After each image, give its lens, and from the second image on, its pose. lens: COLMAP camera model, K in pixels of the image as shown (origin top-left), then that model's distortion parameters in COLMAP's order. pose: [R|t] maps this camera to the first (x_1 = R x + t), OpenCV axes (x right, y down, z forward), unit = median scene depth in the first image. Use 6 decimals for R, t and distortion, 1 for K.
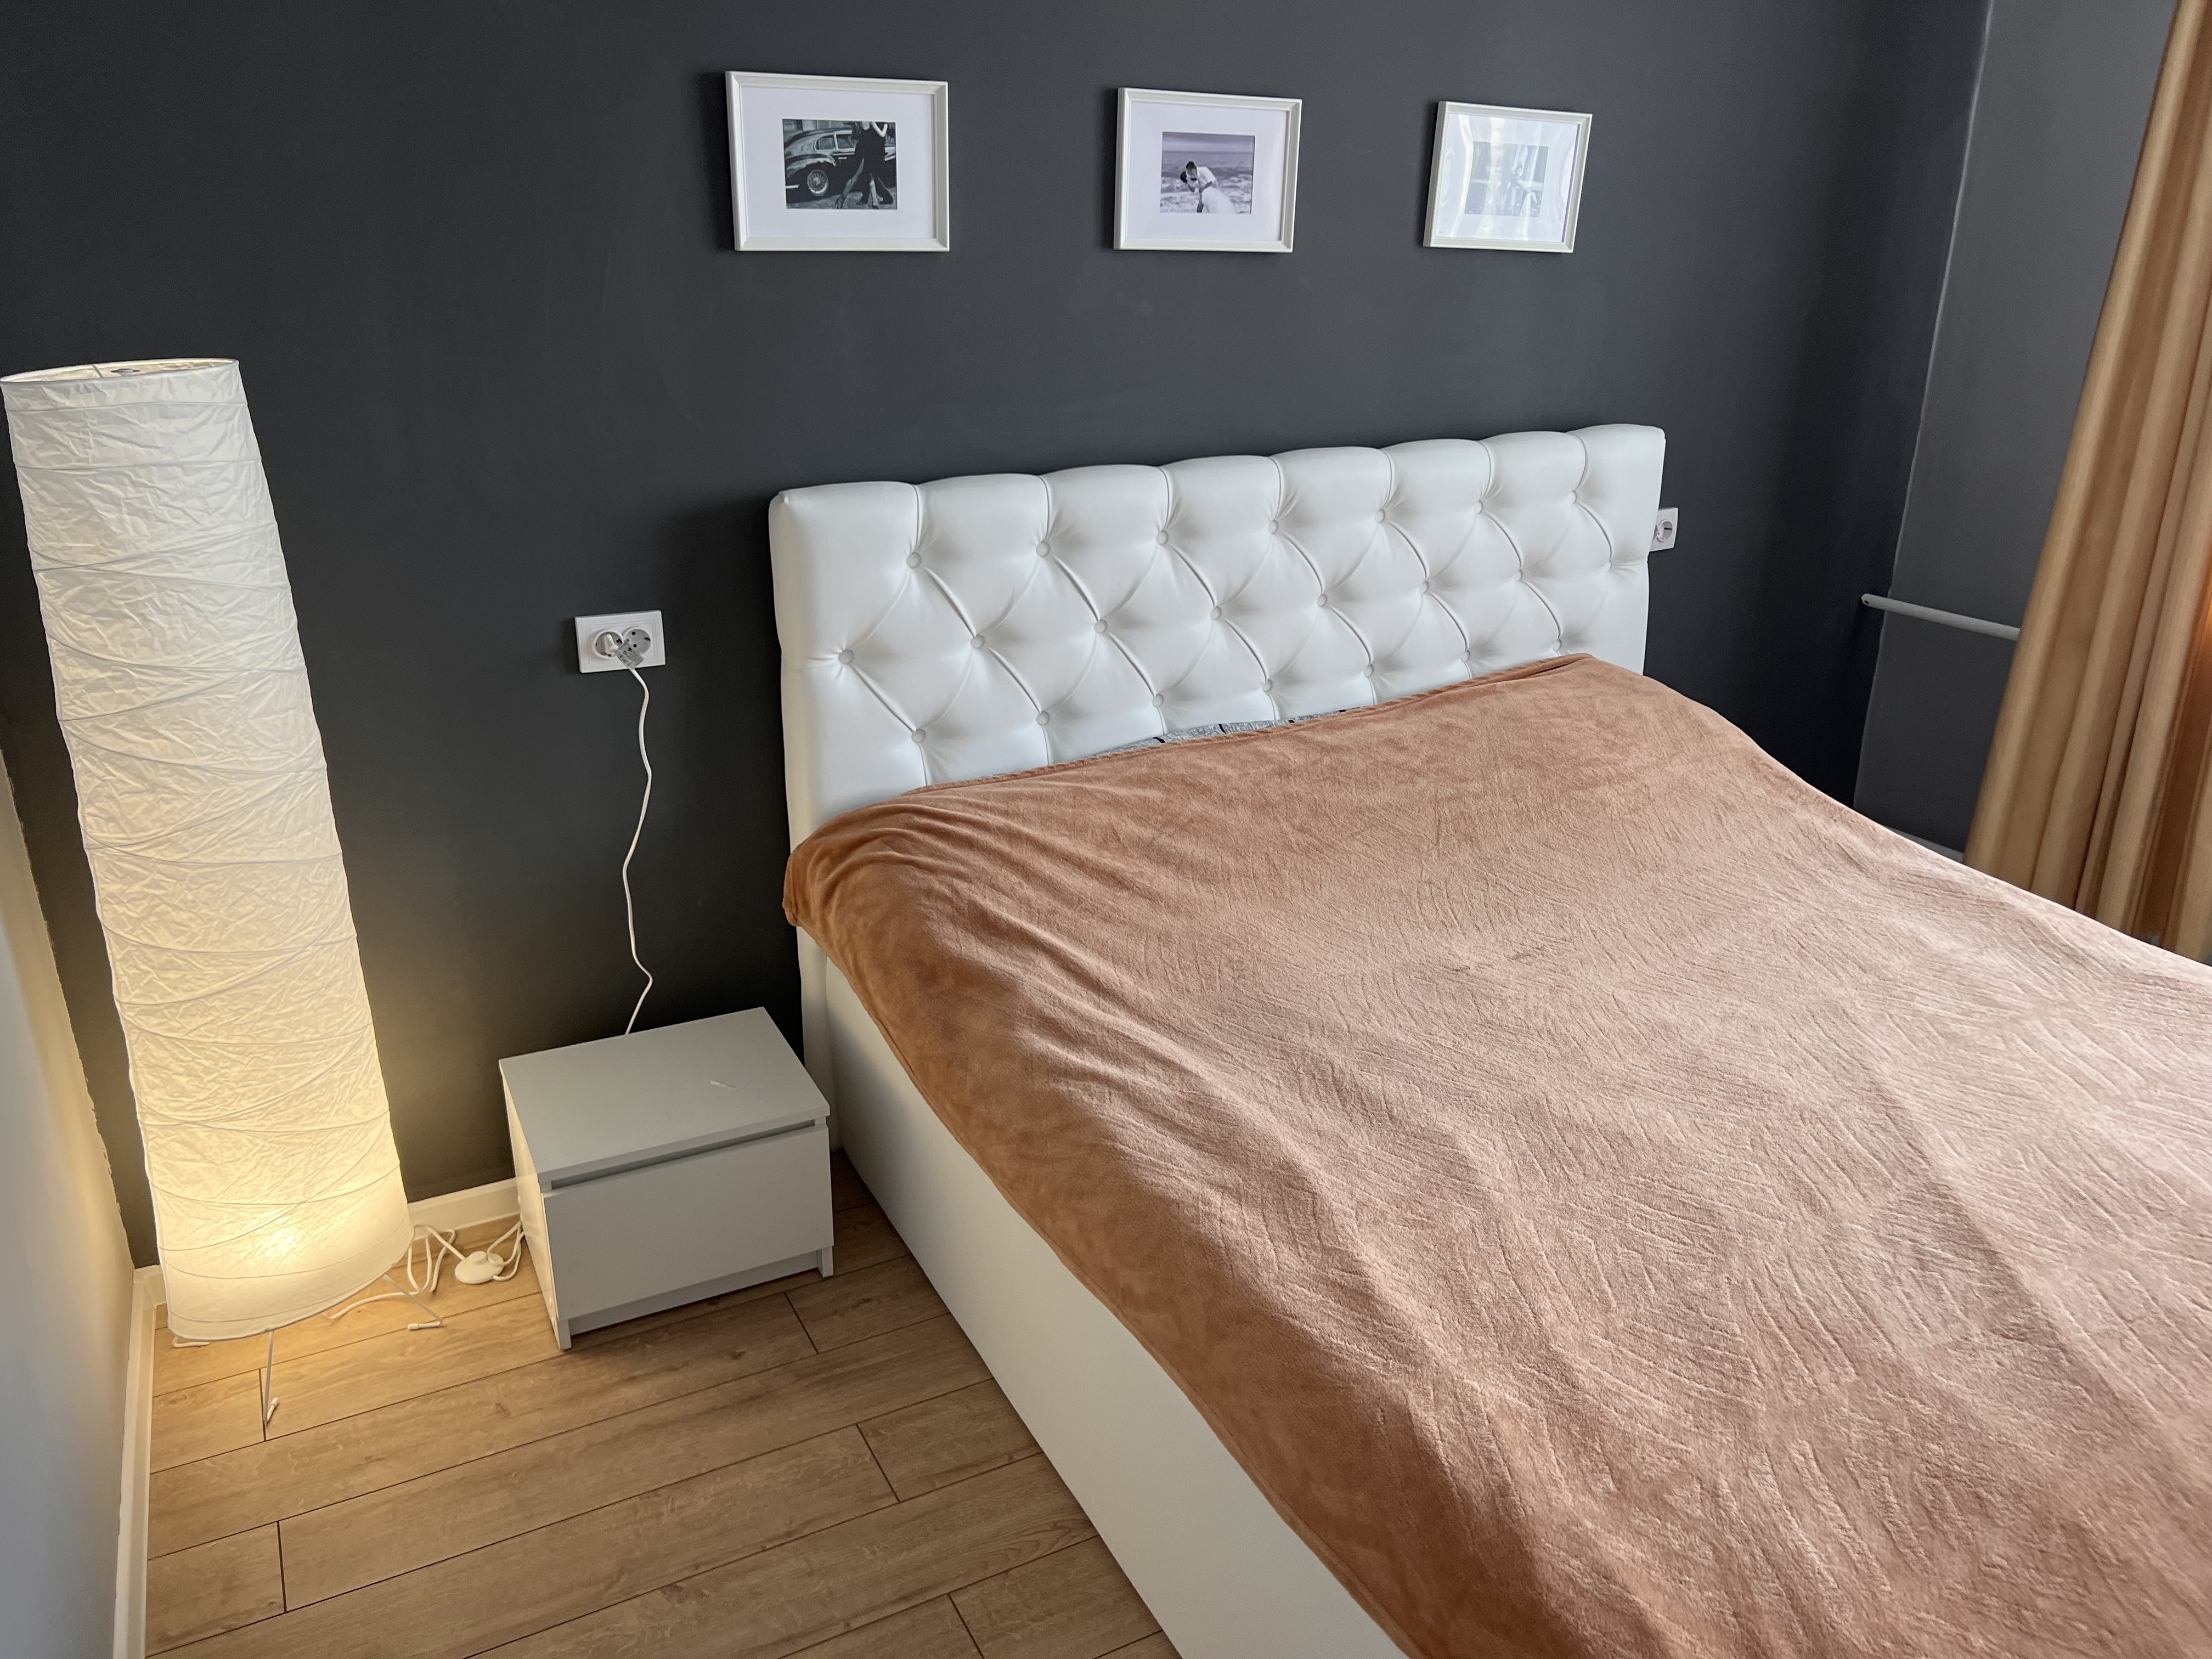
lens RADIAL K [[1666.2, 0, 1103.6], [0, 1666.2, 819.8], [0, 0, 1]] dist [0.055442, -0.064325]
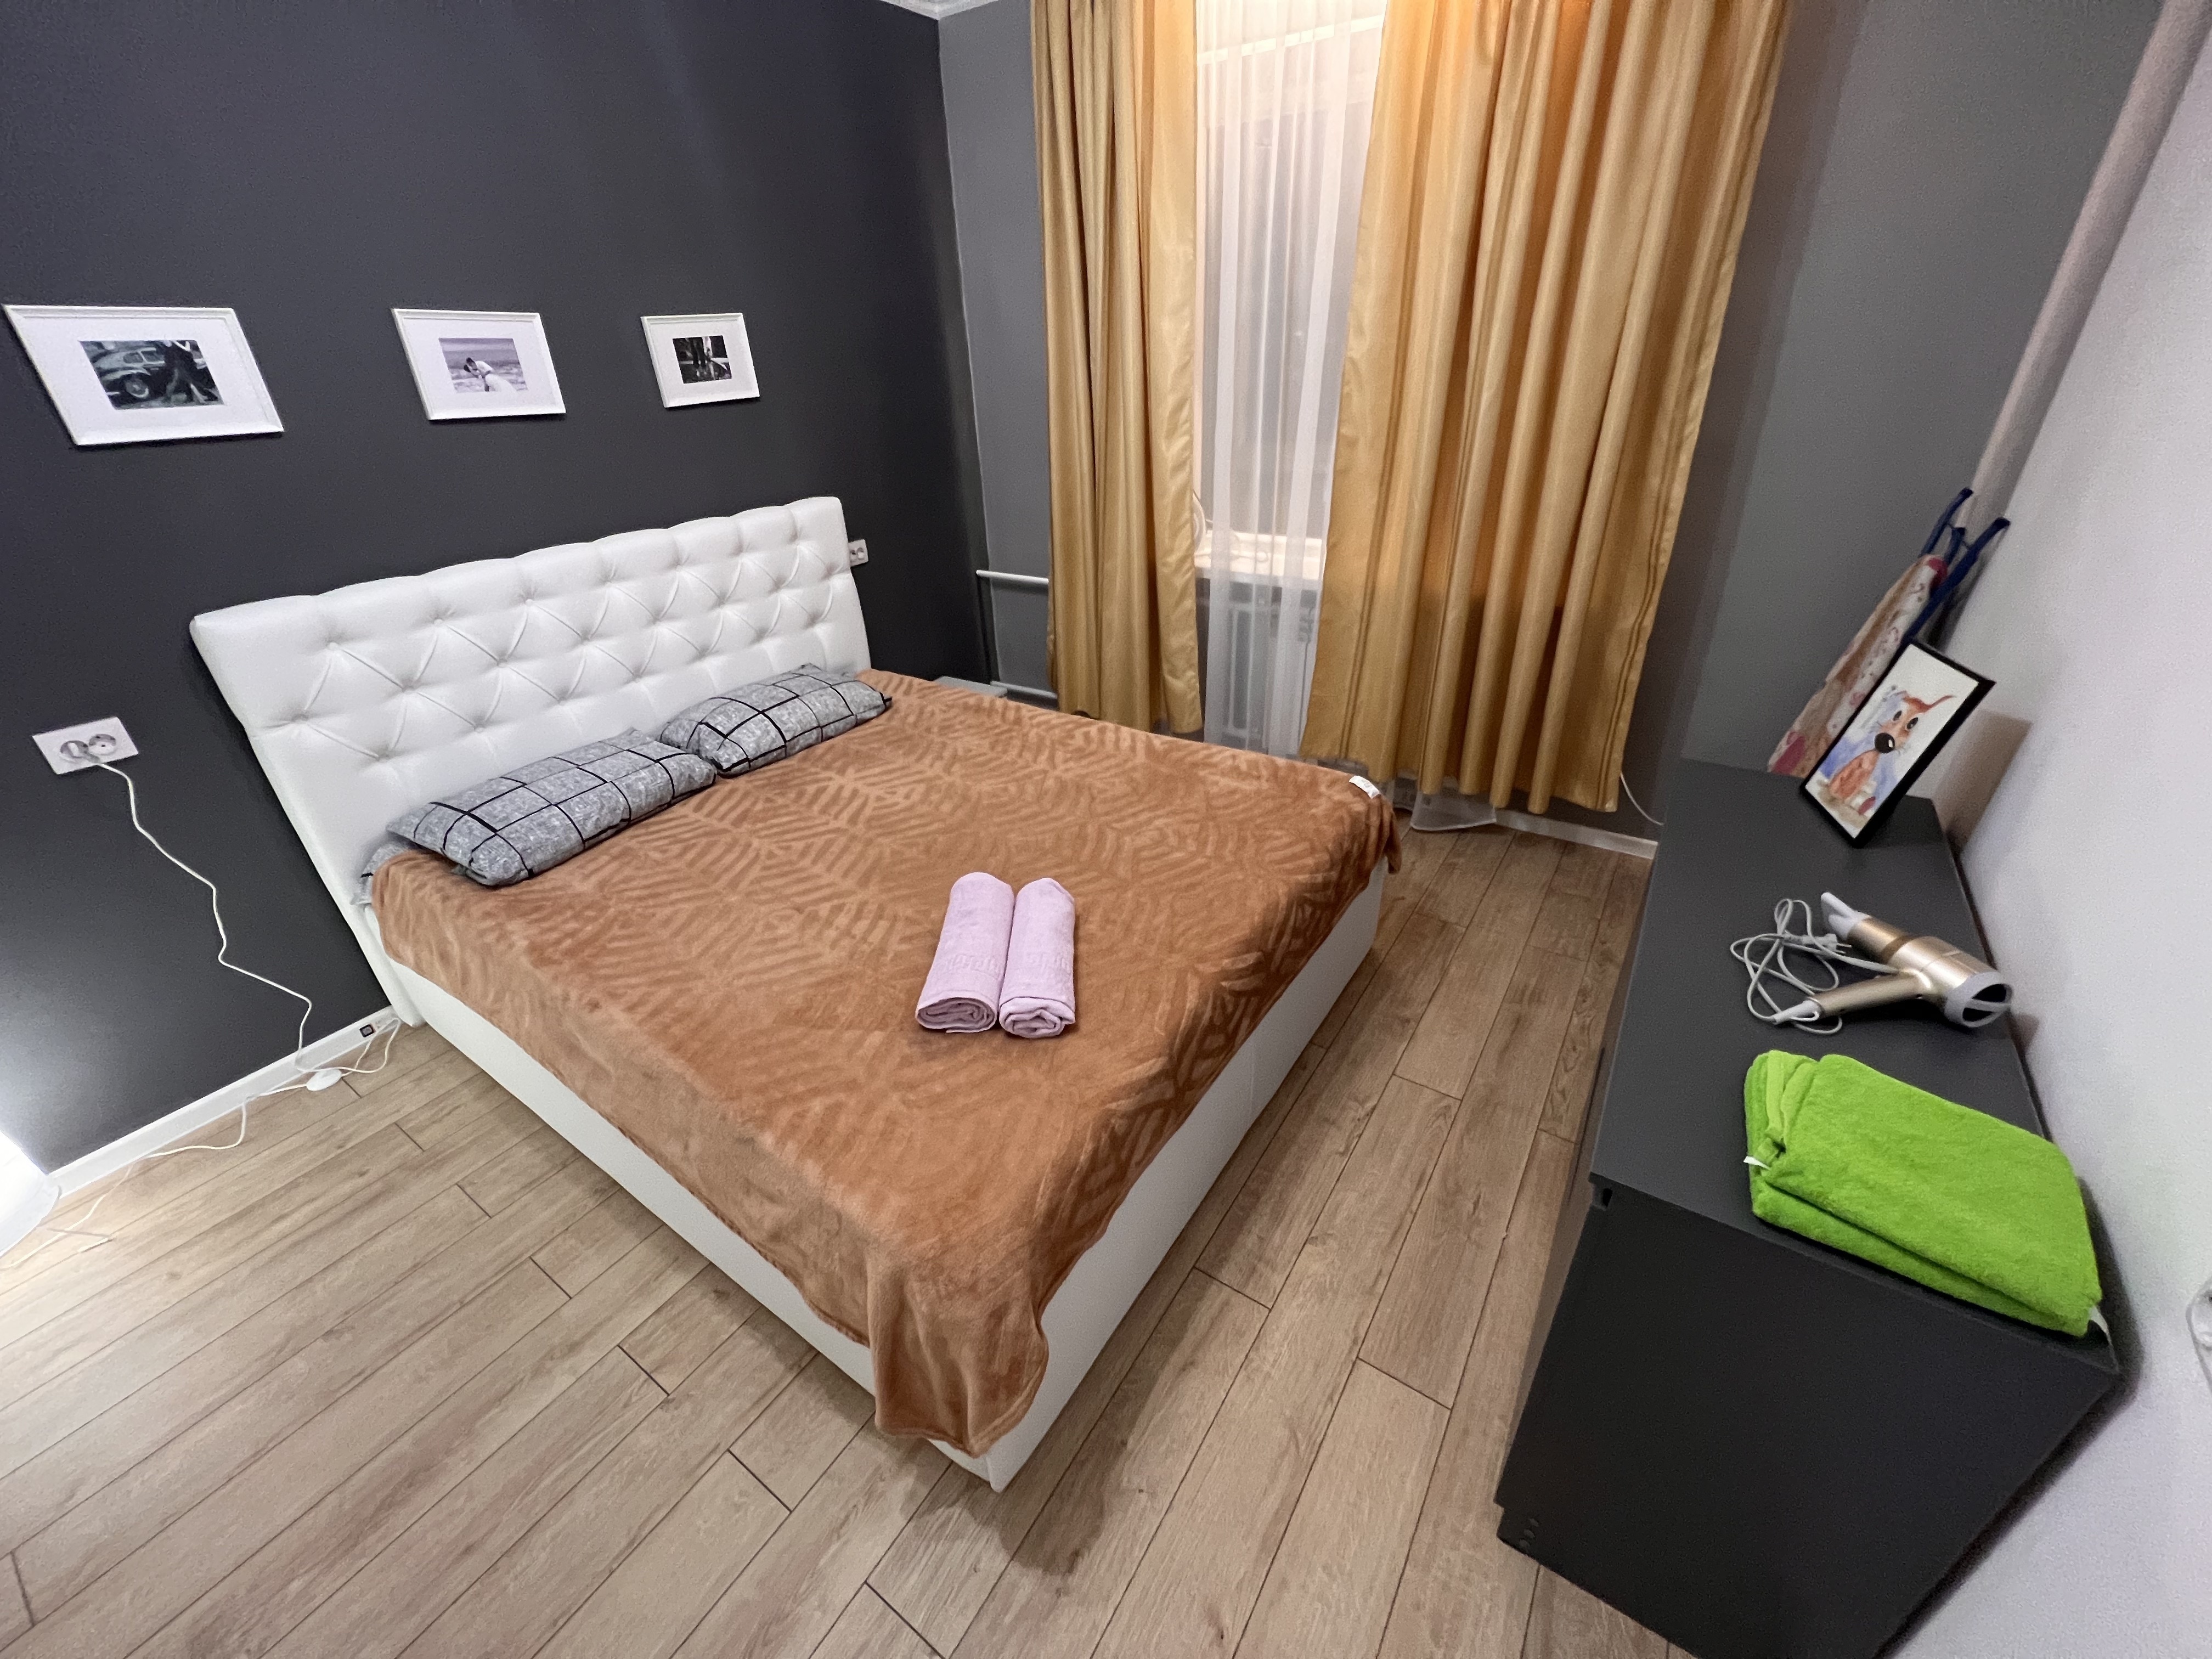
lens RADIAL K [[877.3, 0, 1108.1], [0, 877.3, 822.6], [0, 0, 1]] dist [-0.001631, -0.000057]
pose [[0.875661, -0.260120, 0.406886, 0.141486], [0.203007, 0.962753, 0.178590, -0.003254], [-0.438186, -0.073784, 0.895851, -0.018237]]
